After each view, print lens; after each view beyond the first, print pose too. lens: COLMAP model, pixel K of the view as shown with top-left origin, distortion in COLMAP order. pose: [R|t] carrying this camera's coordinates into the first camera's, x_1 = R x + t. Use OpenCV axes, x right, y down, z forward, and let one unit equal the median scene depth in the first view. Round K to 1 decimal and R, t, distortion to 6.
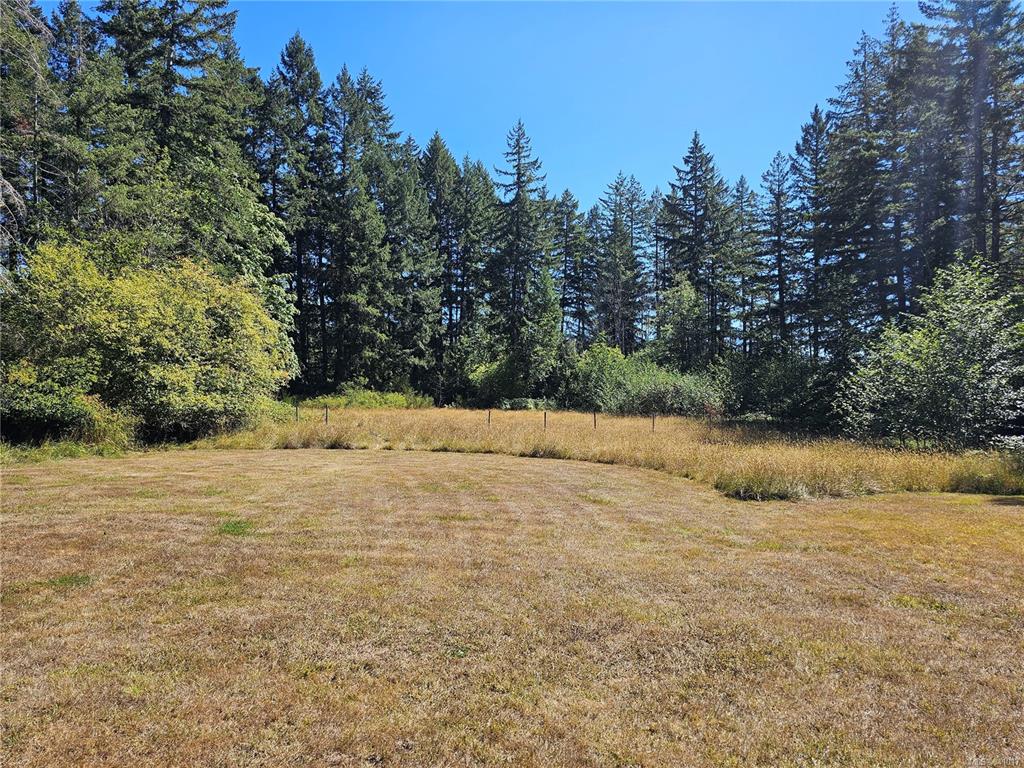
lens RADIAL K [[689.0, 0, 505.1], [0, 689.0, 381.1], [0, 0, 1]] dist [0.044658, -0.038405]
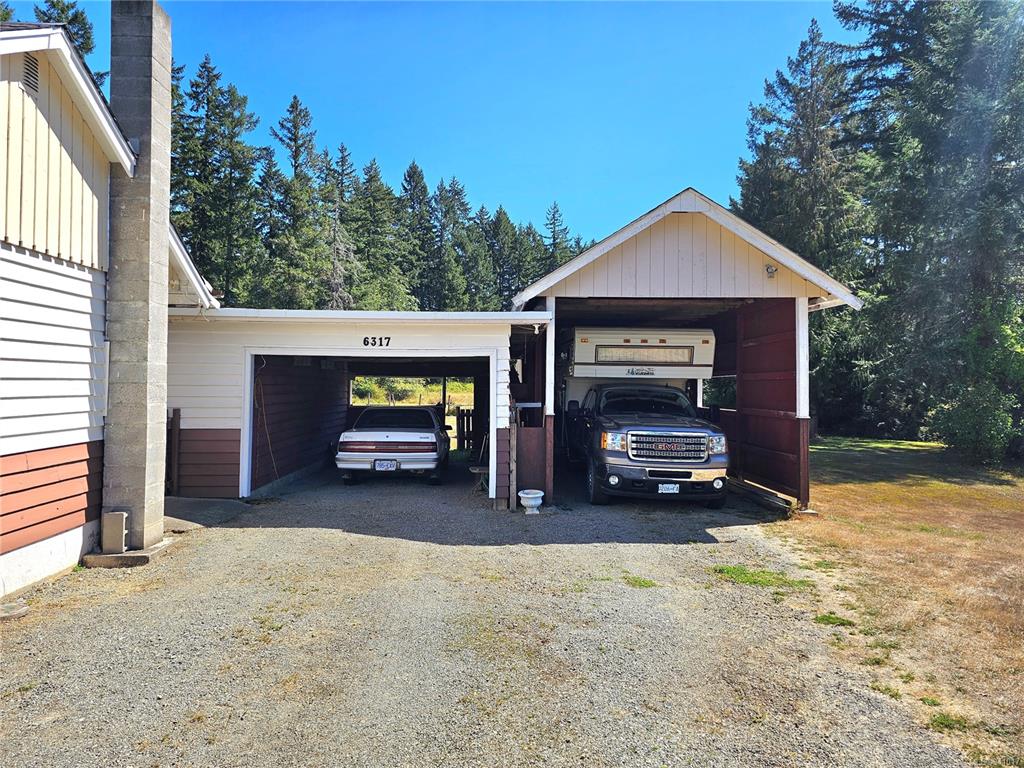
lens RADIAL K [[689.0, 0, 511.4], [0, 689.0, 382.4], [0, 0, 1]] dist [0.044658, -0.038405]
pose [[0.994940, 0.010898, -0.099881, 0.095418], [-0.009187, 0.999803, 0.017571, -0.014215], [0.100052, -0.016564, 0.994844, -0.594836]]
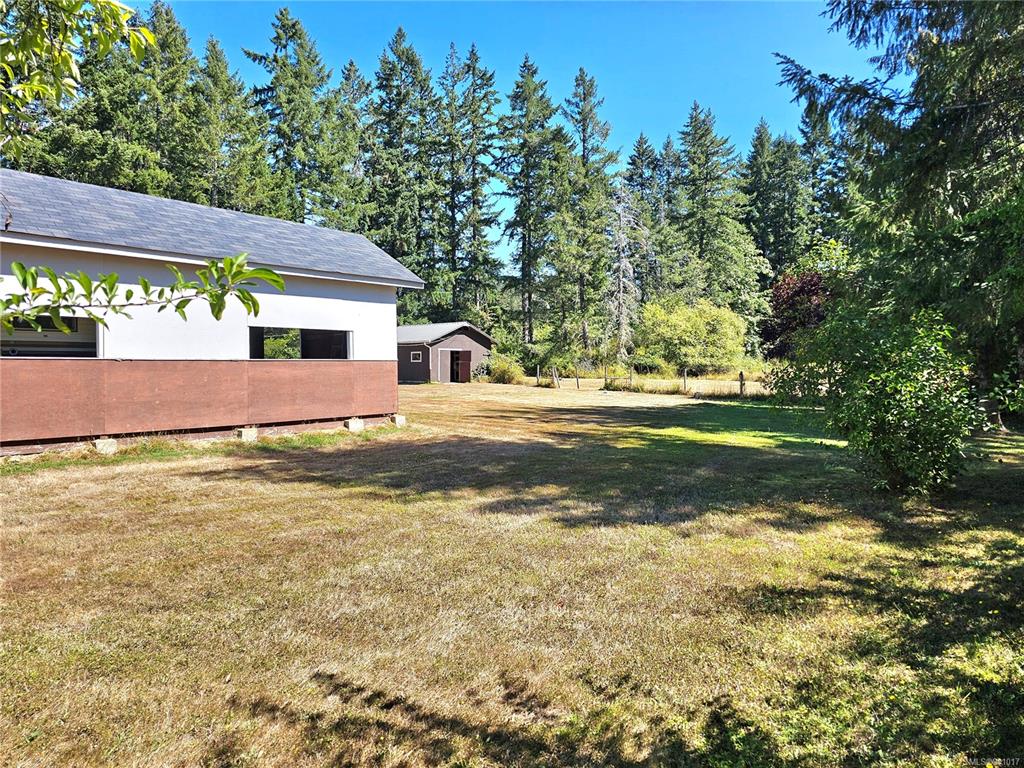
lens RADIAL K [[689.0, 0, 502.6], [0, 689.0, 382.8], [0, 0, 1]] dist [0.044658, -0.038405]
pose [[0.678520, 0.017197, -0.734381, 0.310957], [0.019104, 0.998975, 0.041044, -0.002570], [0.734334, -0.041879, 0.677496, -0.416720]]
